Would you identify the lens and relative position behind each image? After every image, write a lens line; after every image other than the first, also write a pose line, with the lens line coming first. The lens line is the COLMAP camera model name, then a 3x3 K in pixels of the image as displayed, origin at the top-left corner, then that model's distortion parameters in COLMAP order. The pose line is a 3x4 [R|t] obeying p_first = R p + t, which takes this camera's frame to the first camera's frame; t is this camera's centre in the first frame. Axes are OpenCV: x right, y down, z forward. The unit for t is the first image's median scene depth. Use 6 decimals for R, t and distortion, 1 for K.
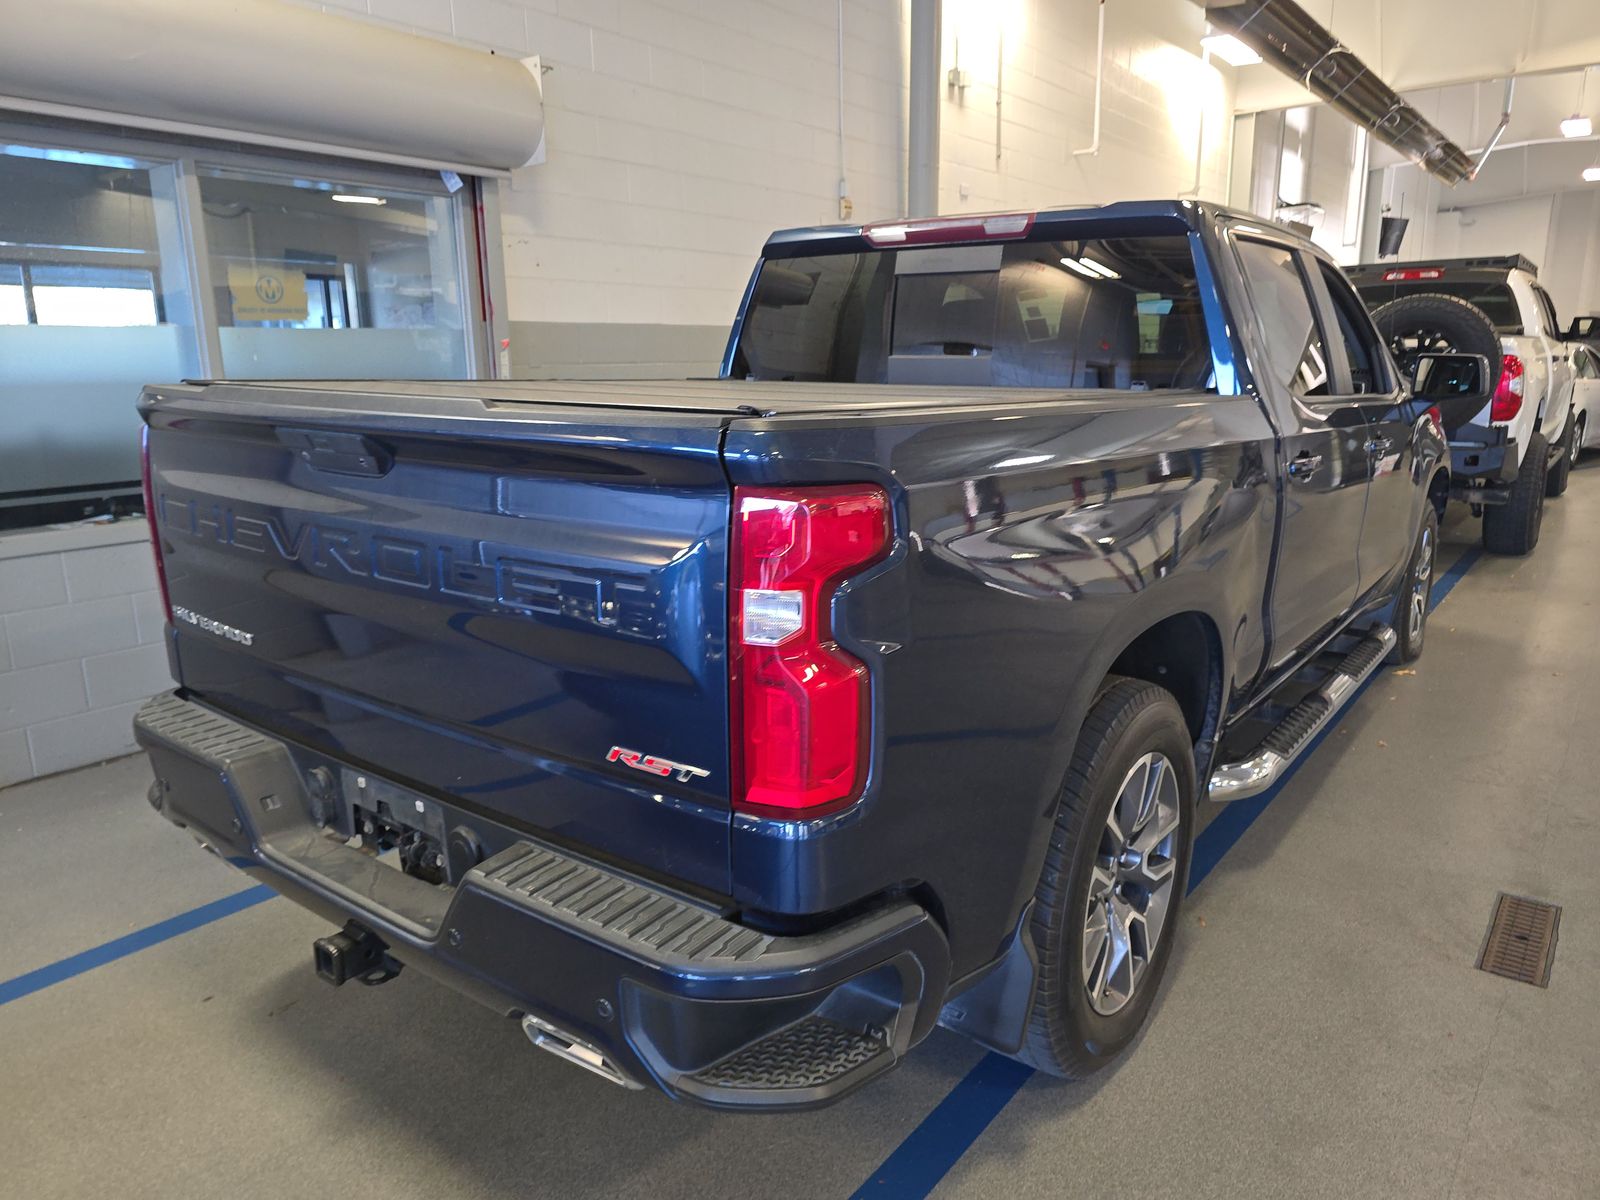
lens RADIAL K [[1077.3, 0, 803.2], [0, 1077.3, 599.9], [0, 0, 1]] dist [0.019267, -0.014072]
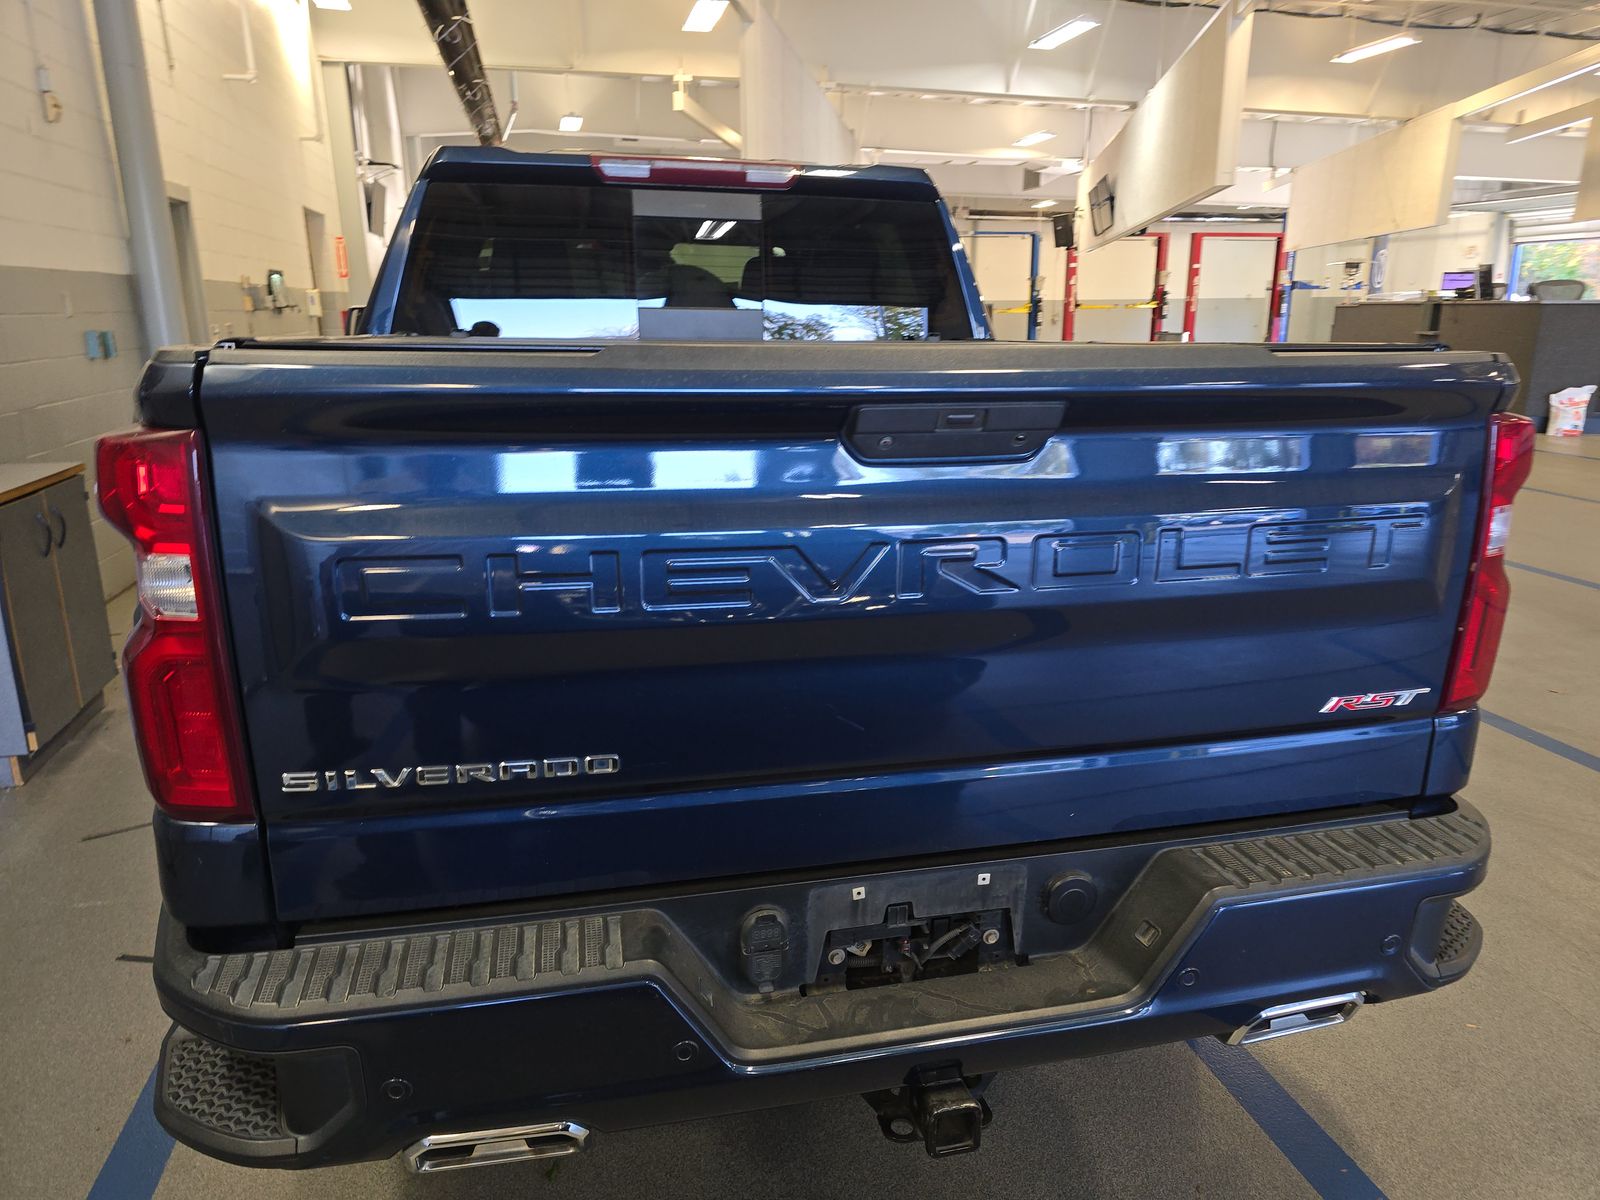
lens RADIAL K [[1077.3, 0, 801.3], [0, 1077.3, 604.4], [0, 0, 1]] dist [0.019267, -0.014072]
pose [[0.644099, -0.192214, 0.740399, -0.558028], [0.164932, 0.980045, 0.110948, -0.063849], [-0.746950, 0.050653, 0.662948, 0.325631]]
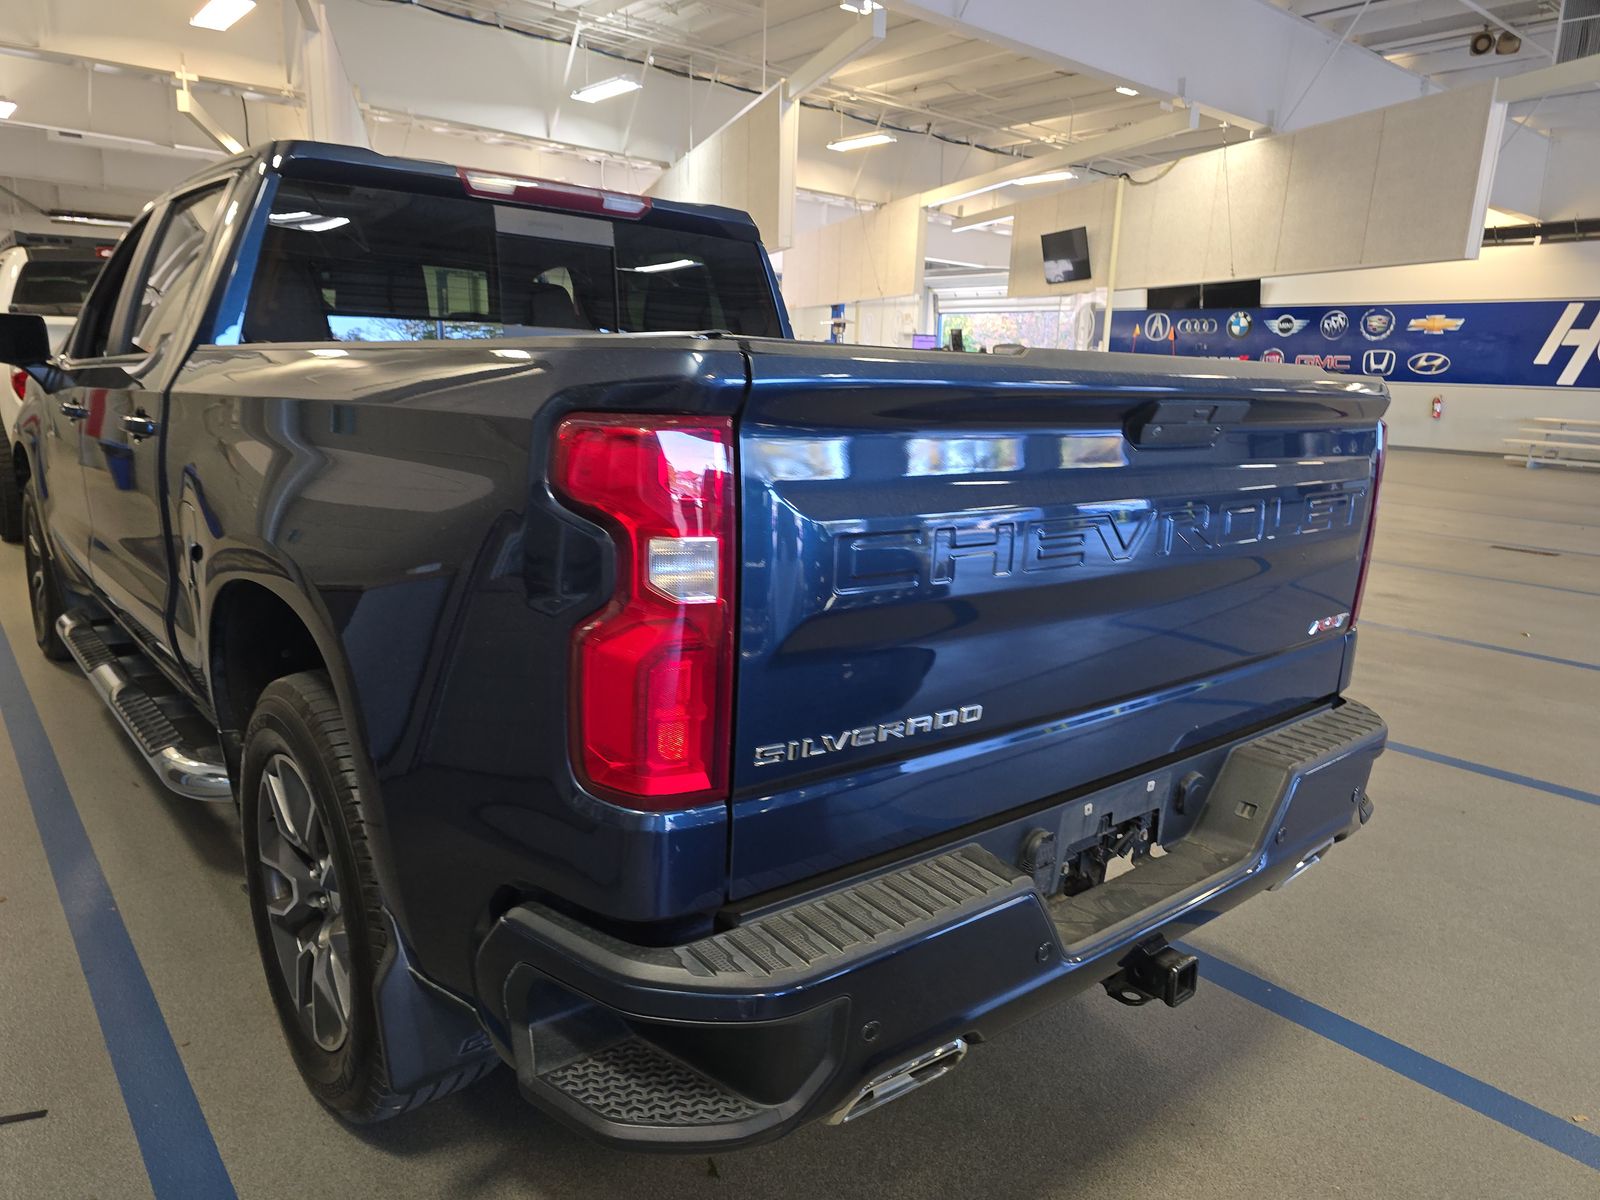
lens RADIAL K [[1077.3, 0, 809.4], [0, 1077.3, 602.8], [0, 0, 1]] dist [0.019267, -0.014072]
pose [[0.236790, -0.193245, 0.952149, -0.755087], [0.180779, 0.971668, 0.152249, -0.099358], [-0.954594, 0.136078, 0.265016, 0.577552]]
